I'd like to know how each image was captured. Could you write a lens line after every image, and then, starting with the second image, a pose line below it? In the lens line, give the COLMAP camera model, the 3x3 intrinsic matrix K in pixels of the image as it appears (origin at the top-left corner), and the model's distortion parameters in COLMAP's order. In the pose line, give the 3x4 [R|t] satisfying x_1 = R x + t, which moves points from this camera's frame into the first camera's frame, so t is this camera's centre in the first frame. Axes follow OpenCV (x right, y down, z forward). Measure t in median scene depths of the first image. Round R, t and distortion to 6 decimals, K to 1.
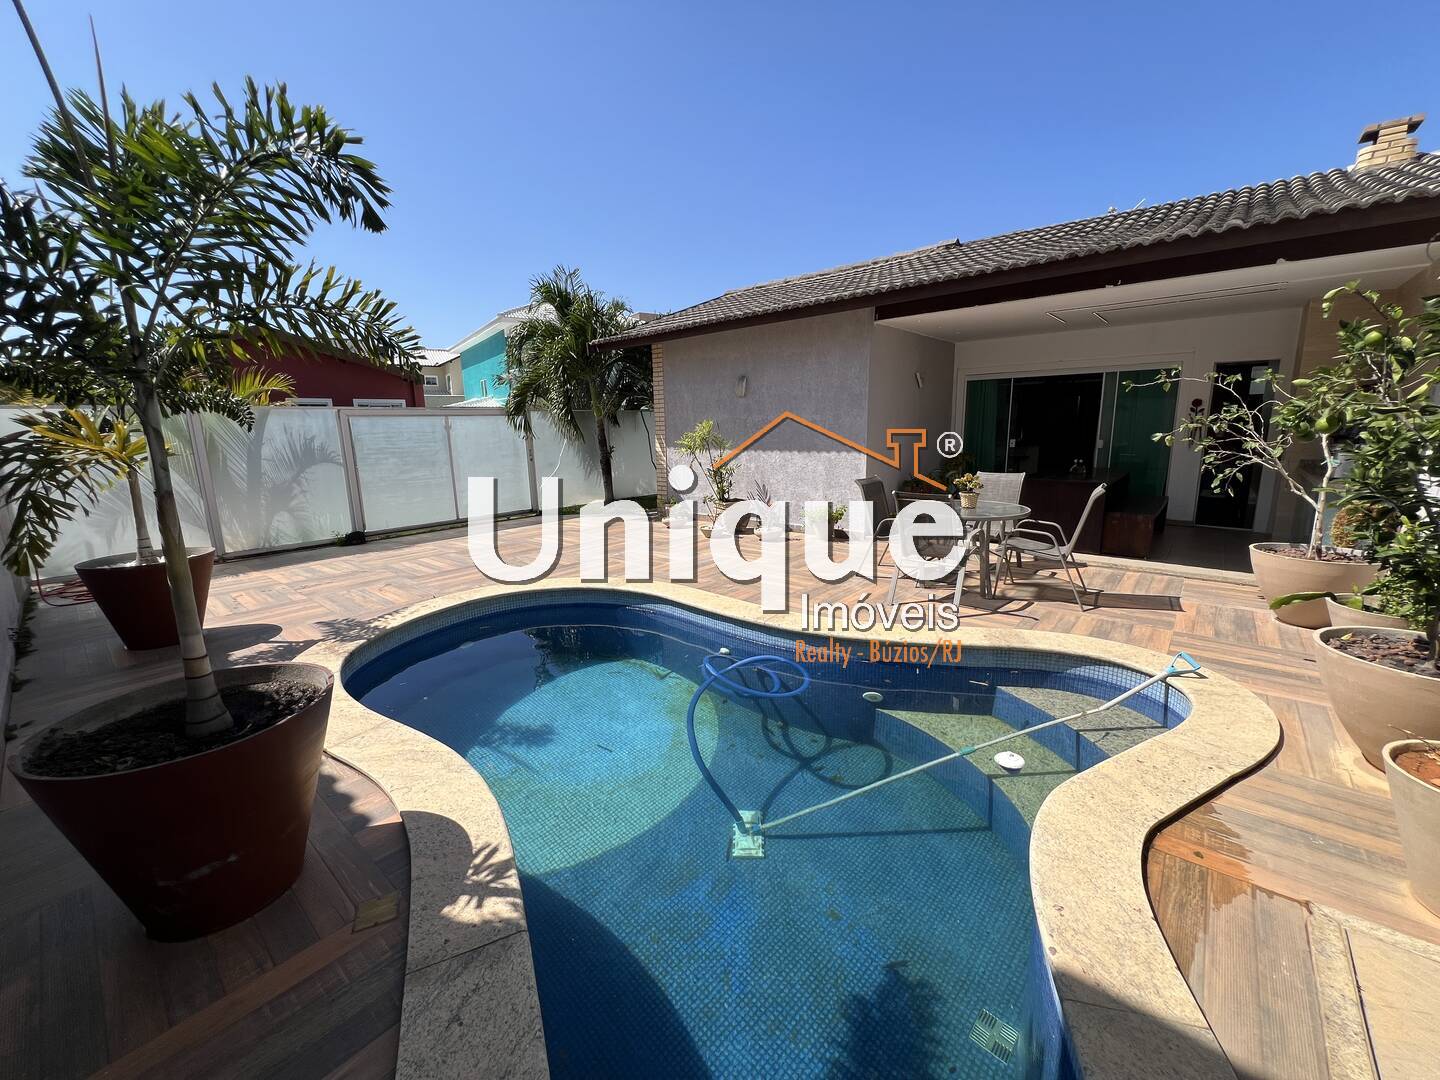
lens RADIAL K [[577.9, 0, 720.0], [0, 577.9, 540.0], [0, 0, 1]] dist [-0.001535, -0.000129]
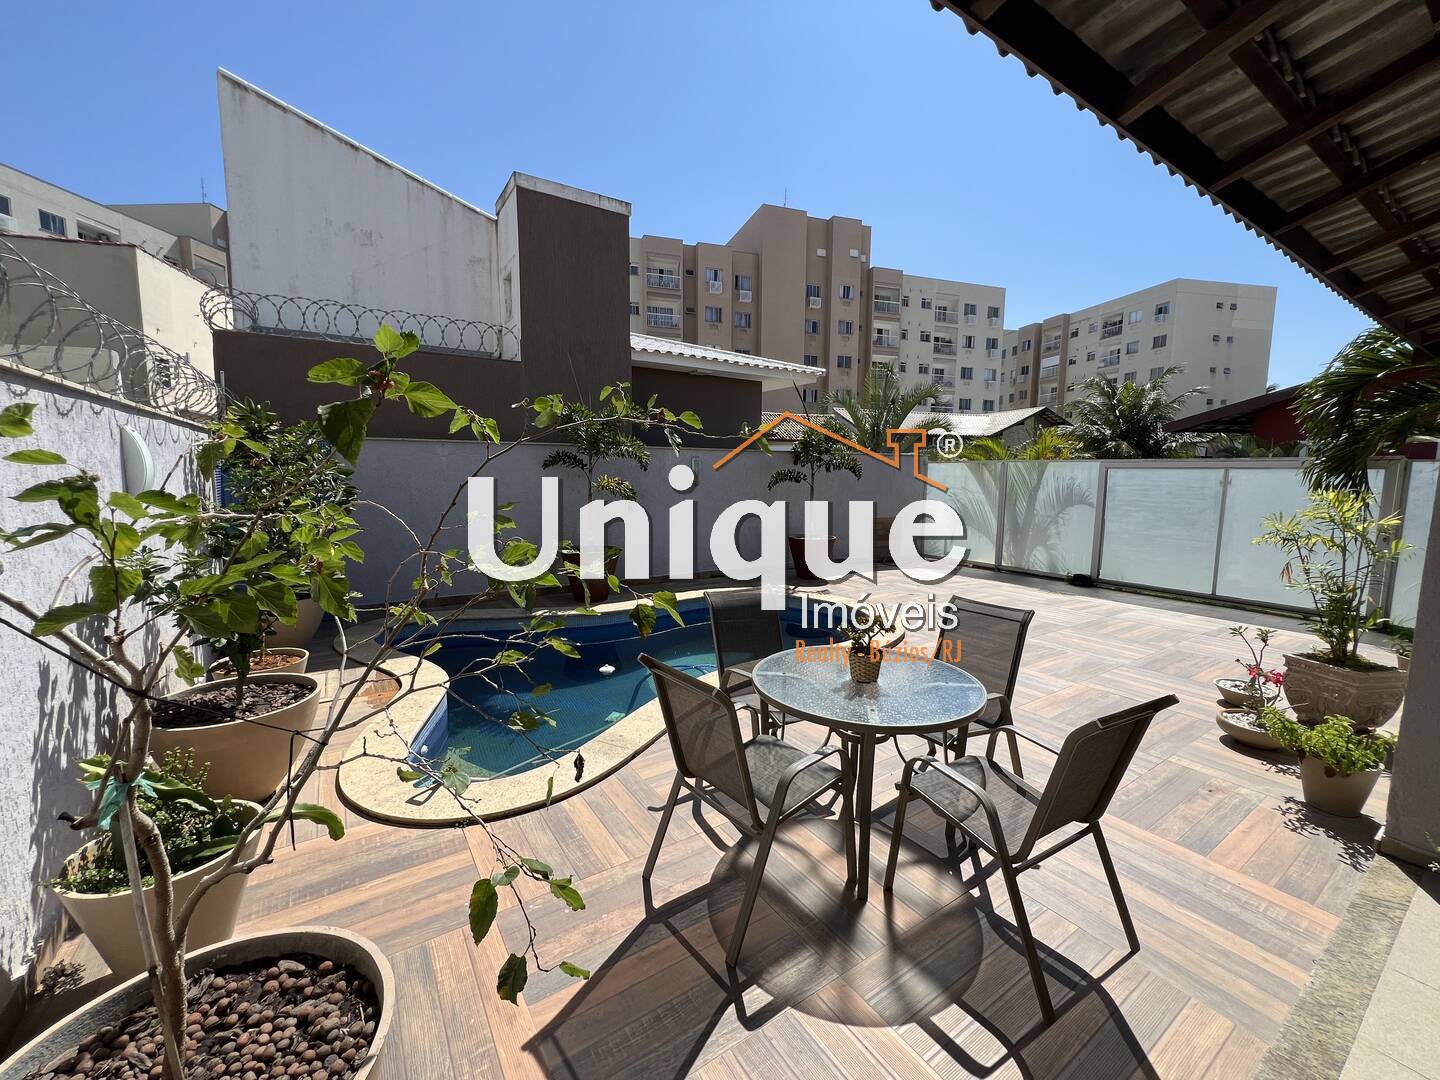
lens RADIAL K [[577.9, 0, 720.0], [0, 577.9, 540.0], [0, 0, 1]] dist [-0.001535, -0.000129]
pose [[-0.275551, 0.131889, -0.952196, 0.619218], [-0.189688, 0.963607, 0.188362, -0.161835], [0.942385, 0.232523, -0.240505, 0.649982]]
